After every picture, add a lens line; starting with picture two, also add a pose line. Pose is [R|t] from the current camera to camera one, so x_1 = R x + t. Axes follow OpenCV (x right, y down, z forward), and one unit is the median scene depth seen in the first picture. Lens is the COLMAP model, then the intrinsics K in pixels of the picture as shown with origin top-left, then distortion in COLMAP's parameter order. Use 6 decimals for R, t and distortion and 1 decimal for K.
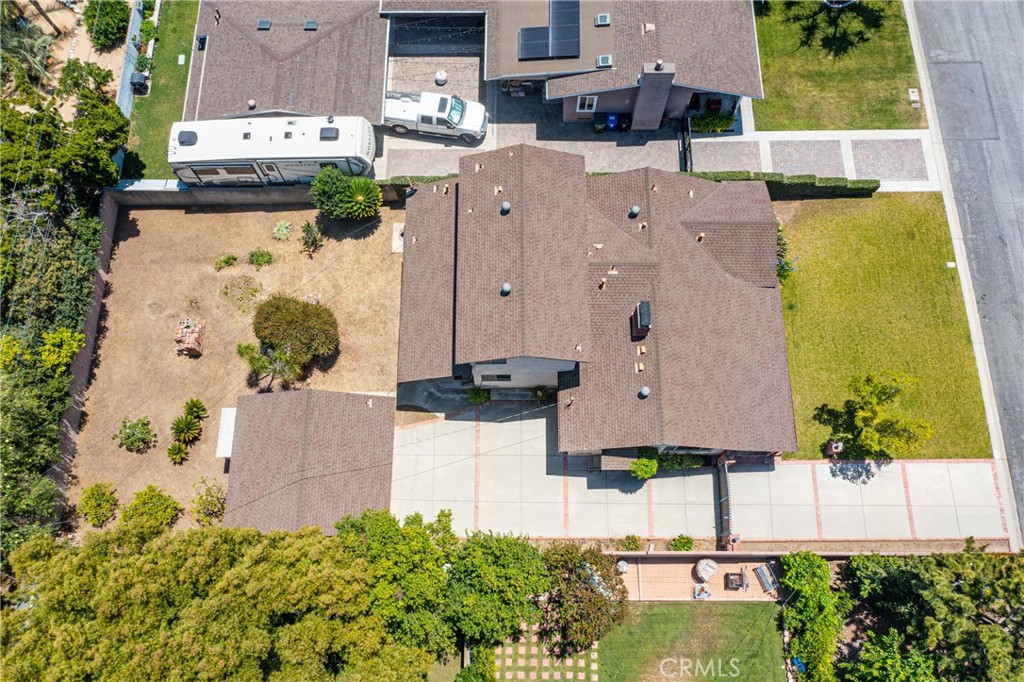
lens RADIAL K [[794.2, 0, 512.0], [0, 794.2, 341.0], [0, 0, 1]] dist [-0.014409, -0.001770]
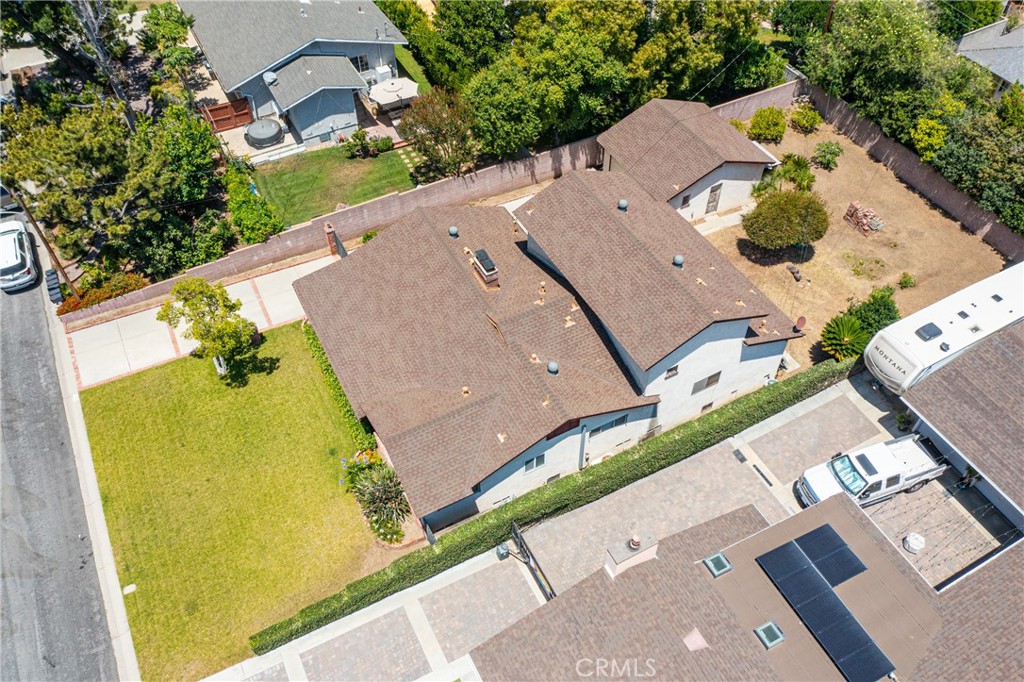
lens RADIAL K [[801.6, 0, 508.9], [0, 801.6, 338.6], [0, 0, 1]] dist [-0.021448, -0.000140]
pose [[-0.883982, 0.358511, -0.300076, 0.392094], [-0.440762, -0.425043, 0.790612, -0.709595], [0.155898, 0.831149, 0.533748, 0.493771]]
